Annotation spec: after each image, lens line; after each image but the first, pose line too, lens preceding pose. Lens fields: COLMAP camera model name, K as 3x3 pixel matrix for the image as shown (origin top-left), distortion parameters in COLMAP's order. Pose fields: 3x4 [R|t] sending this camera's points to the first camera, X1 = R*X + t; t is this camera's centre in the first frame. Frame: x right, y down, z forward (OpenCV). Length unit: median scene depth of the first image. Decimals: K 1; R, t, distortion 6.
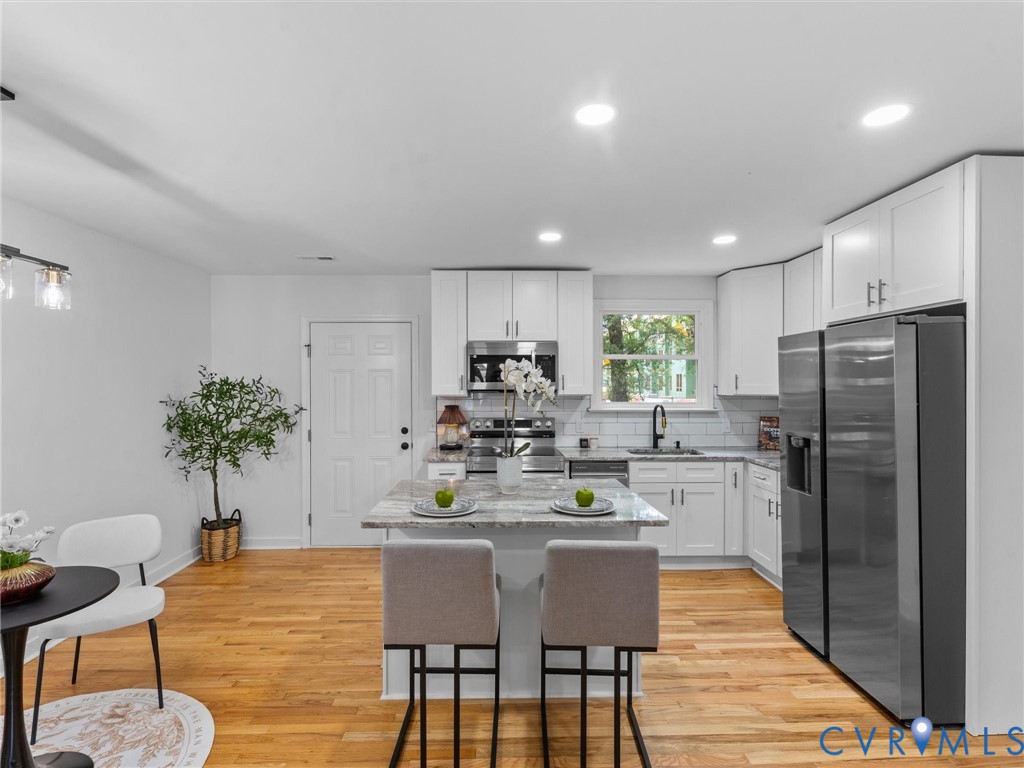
lens RADIAL K [[511.1, 0, 506.5], [0, 511.1, 387.0], [0, 0, 1]] dist [0.002386, 0.000303]
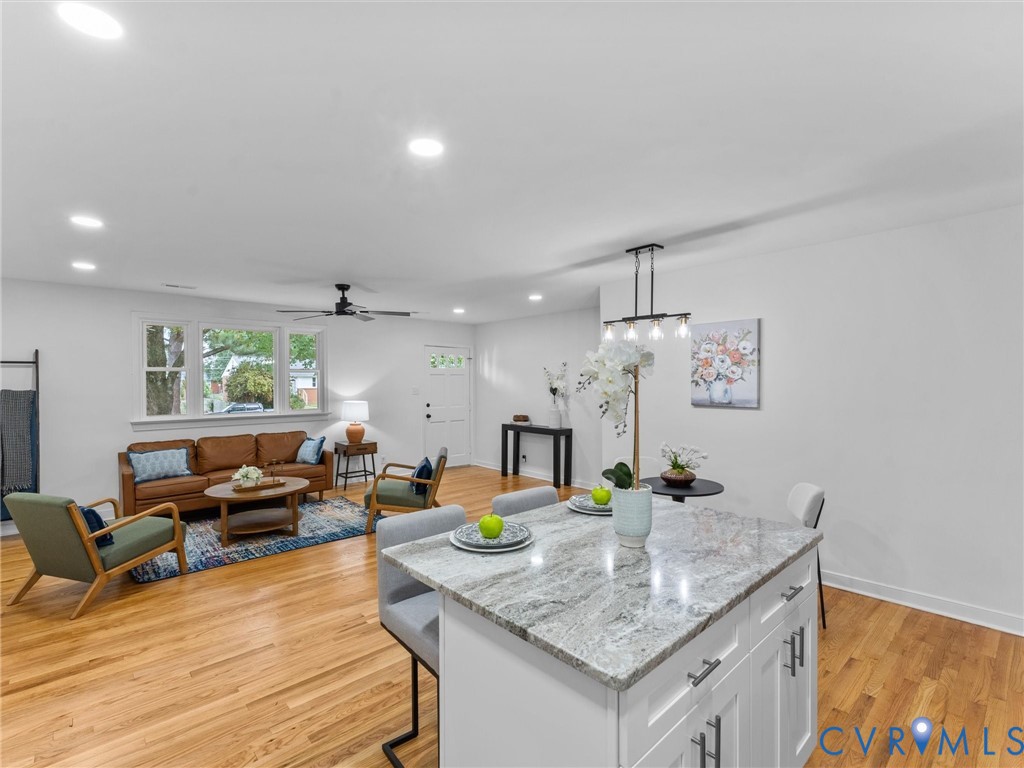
lens RADIAL K [[479.3, 0, 507.0], [0, 479.3, 387.7], [0, 0, 1]] dist [0.001234, -0.000402]
pose [[-0.757322, 0.013319, -0.652906, 0.323230], [0.004826, 0.999879, 0.014799, -0.000674], [0.653024, 0.008057, -0.757294, 0.836868]]
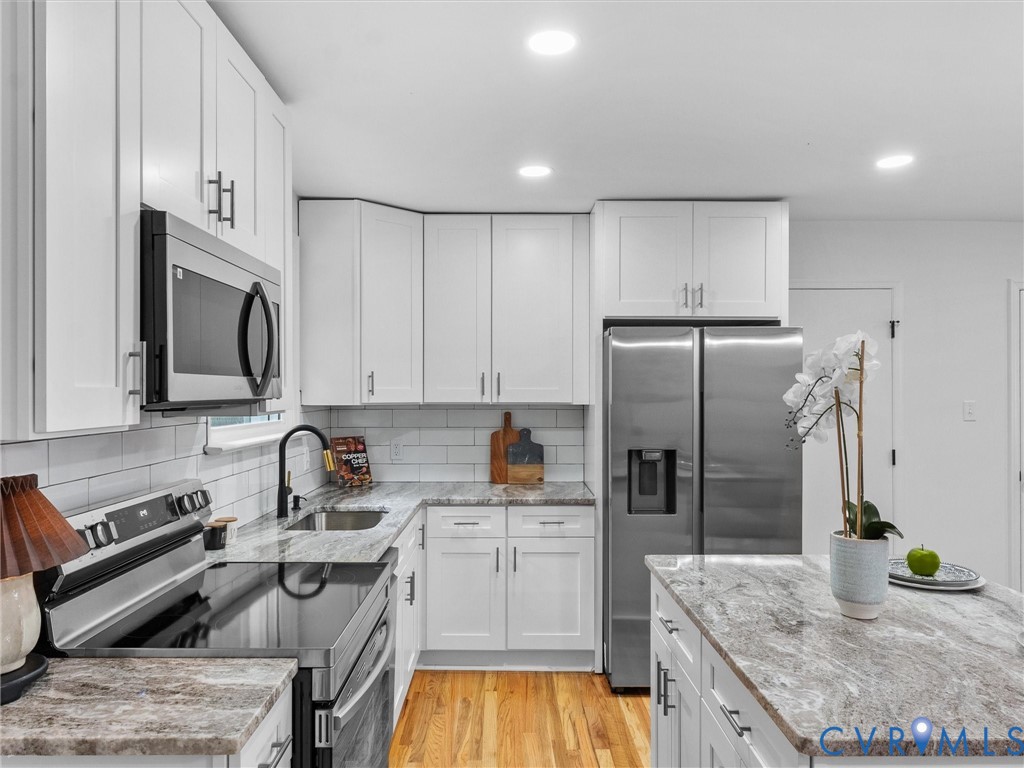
lens RADIAL K [[719.3, 0, 508.4], [0, 719.3, 389.0], [0, 0, 1]] dist [0.004202, -0.001616]
pose [[0.020634, 0.003110, 0.999782, -0.409543], [0.001682, 0.999994, -0.003145, 0.000567], [-0.999786, 0.001747, 0.020628, 0.807614]]
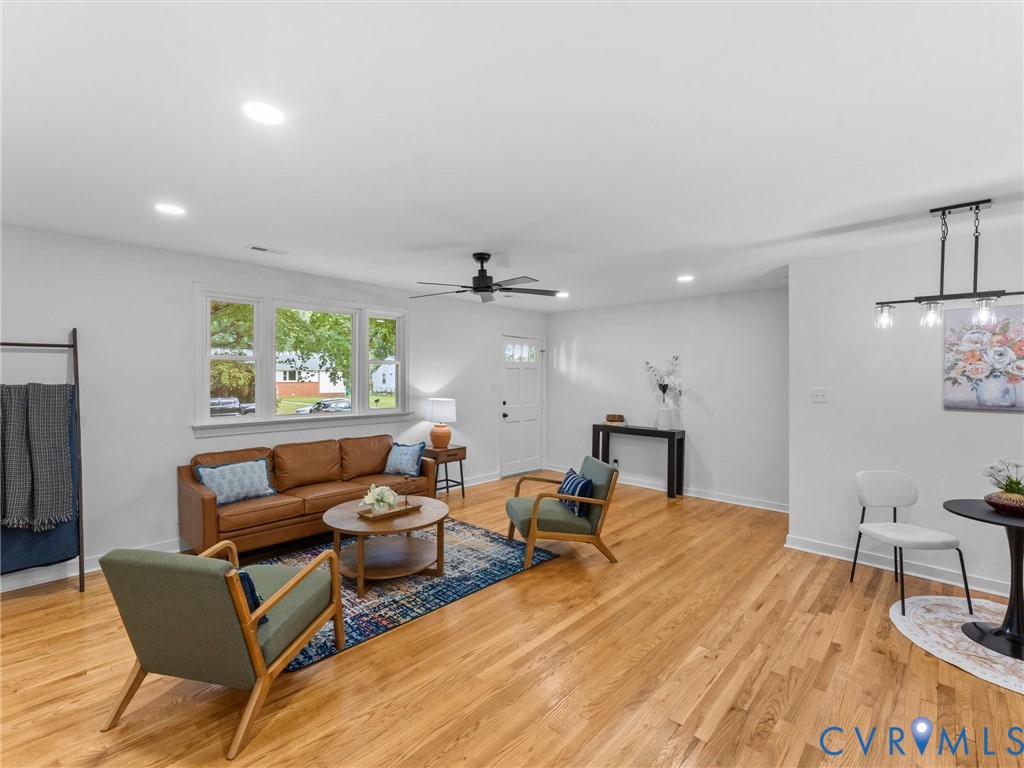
lens RADIAL K [[466.7, 0, 509.3], [0, 466.7, 381.7], [0, 0, 1]] dist [0.000315, -0.000258]
pose [[-0.698297, 0.006717, -0.715776, 0.470332], [-0.003198, 0.999917, 0.012503, 0.000183], [0.715801, 0.011020, -0.698218, 0.373961]]
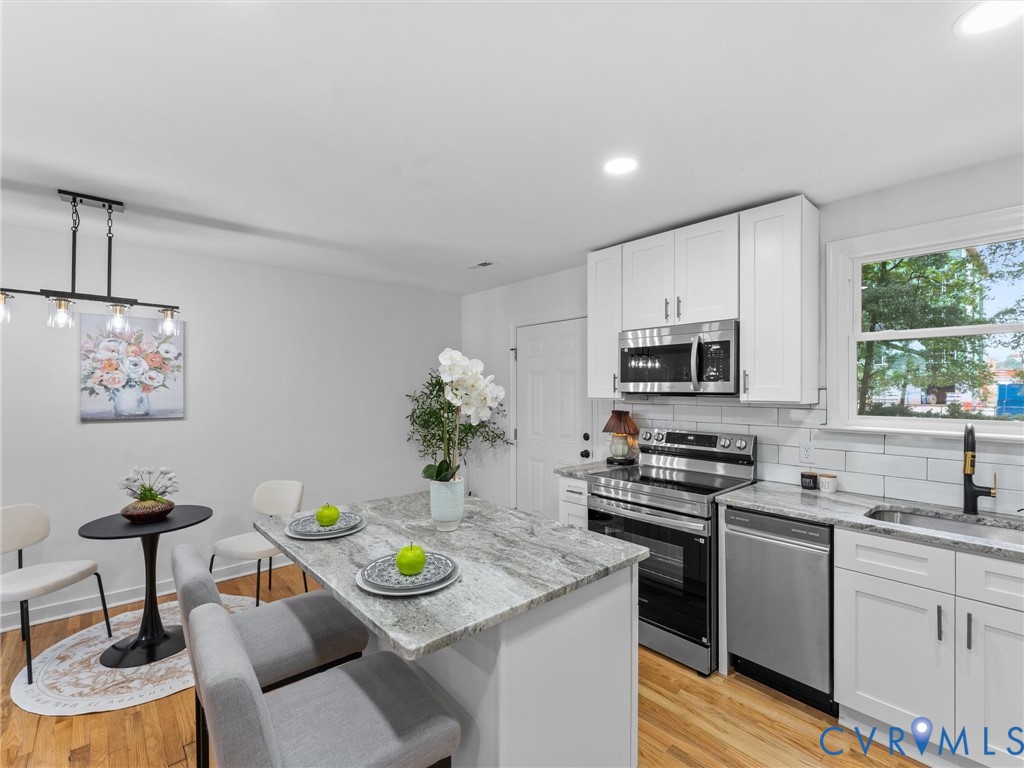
lens RADIAL K [[467.9, 0, 509.9], [0, 467.9, 389.1], [0, 0, 1]] dist [0.001644, -0.000071]
pose [[0.648134, 0.002512, -0.761522, 0.364880], [-0.003495, 0.999994, 0.000324, 0.000885], [0.761519, 0.002451, 0.648138, 0.384611]]
